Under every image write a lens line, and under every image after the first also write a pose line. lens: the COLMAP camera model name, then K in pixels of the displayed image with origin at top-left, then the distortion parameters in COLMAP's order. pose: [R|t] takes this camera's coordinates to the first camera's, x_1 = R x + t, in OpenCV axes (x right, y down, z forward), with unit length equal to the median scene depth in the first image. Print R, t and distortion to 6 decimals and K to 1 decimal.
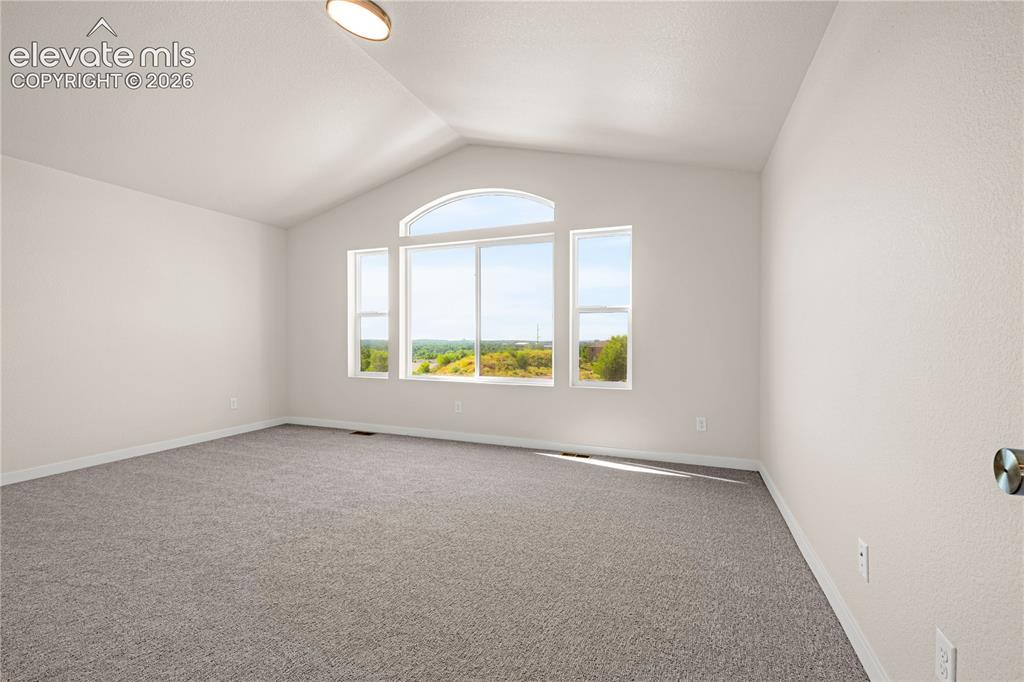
lens RADIAL K [[443.8, 0, 509.0], [0, 443.8, 339.0], [0, 0, 1]] dist [0.000275, 0.000912]
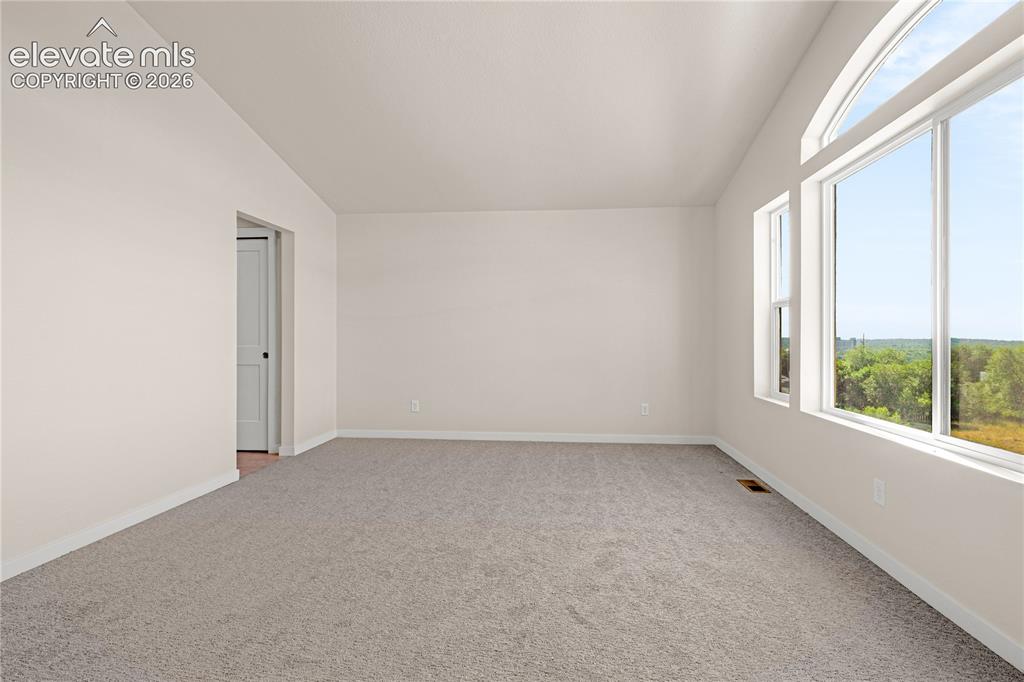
lens RADIAL K [[443.8, 0, 517.9], [0, 443.8, 337.6], [0, 0, 1]] dist [0.000275, 0.000912]
pose [[0.286076, -0.005569, -0.958191, 0.287581], [-0.002413, 0.999976, -0.006532, 0.000198], [0.958204, 0.004181, 0.286055, 0.684336]]
